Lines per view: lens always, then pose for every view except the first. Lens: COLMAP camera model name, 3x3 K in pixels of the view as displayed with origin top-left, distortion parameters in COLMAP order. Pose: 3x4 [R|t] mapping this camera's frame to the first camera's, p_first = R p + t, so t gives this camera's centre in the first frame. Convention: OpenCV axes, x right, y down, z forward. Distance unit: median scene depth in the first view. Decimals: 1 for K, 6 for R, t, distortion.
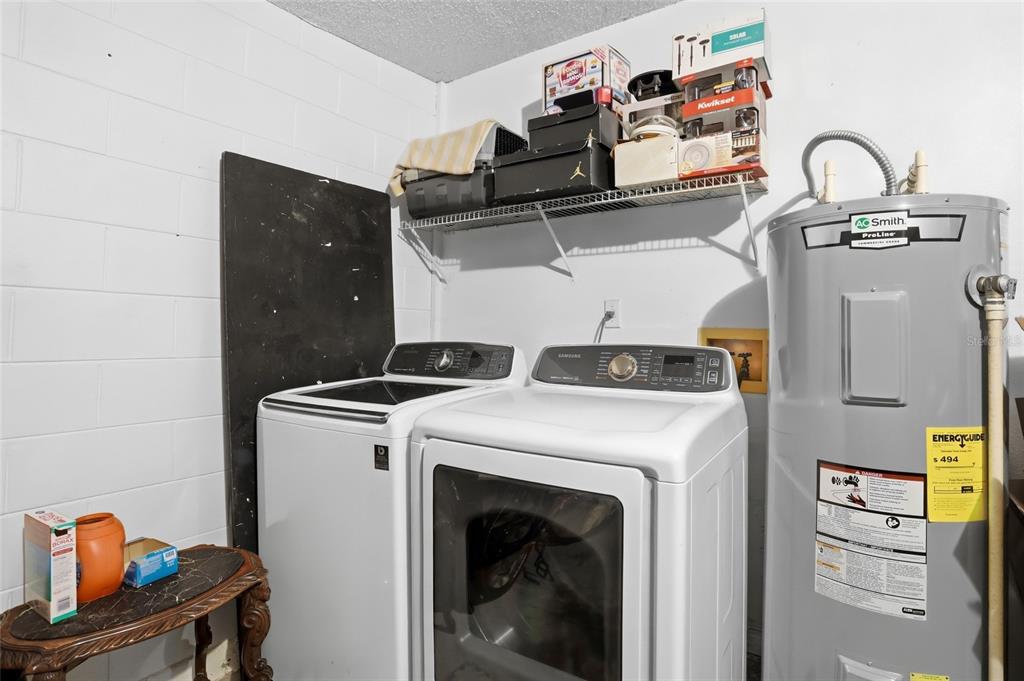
lens RADIAL K [[515.3, 0, 513.4], [0, 515.3, 322.3], [0, 0, 1]] dist [-0.083053, 0.034976]
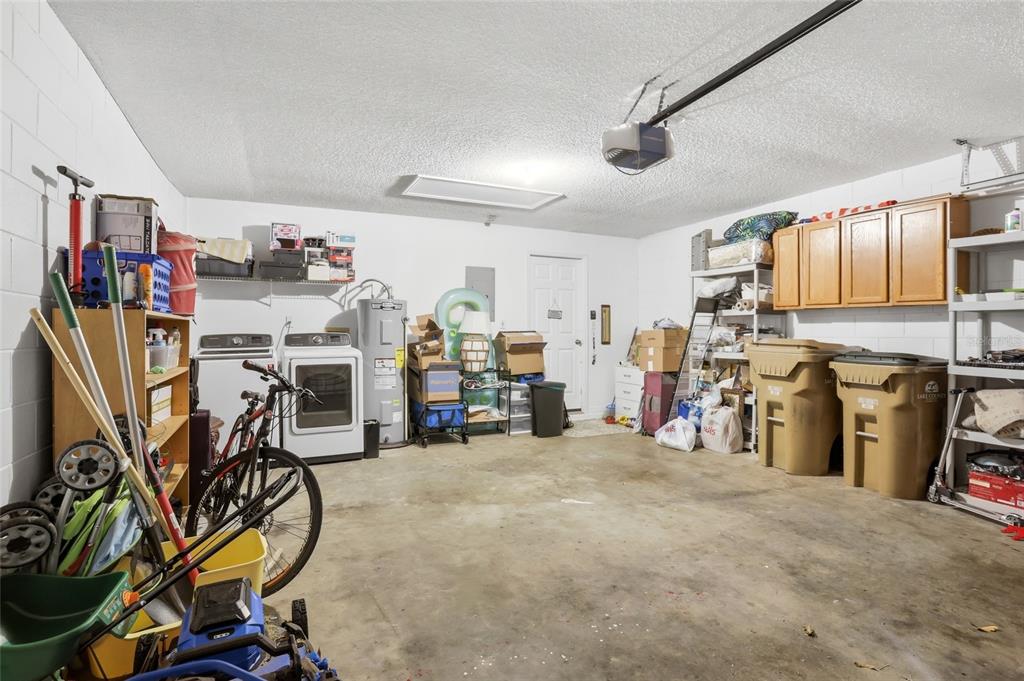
lens RADIAL K [[497.6, 0, 514.4], [0, 497.6, 333.0], [0, 0, 1]] dist [-0.078464, 0.038097]
pose [[0.480509, -0.010265, 0.876929, -1.844864], [-0.011726, 0.999767, 0.018128, -0.023801], [-0.876911, -0.018994, 0.480277, -1.514109]]
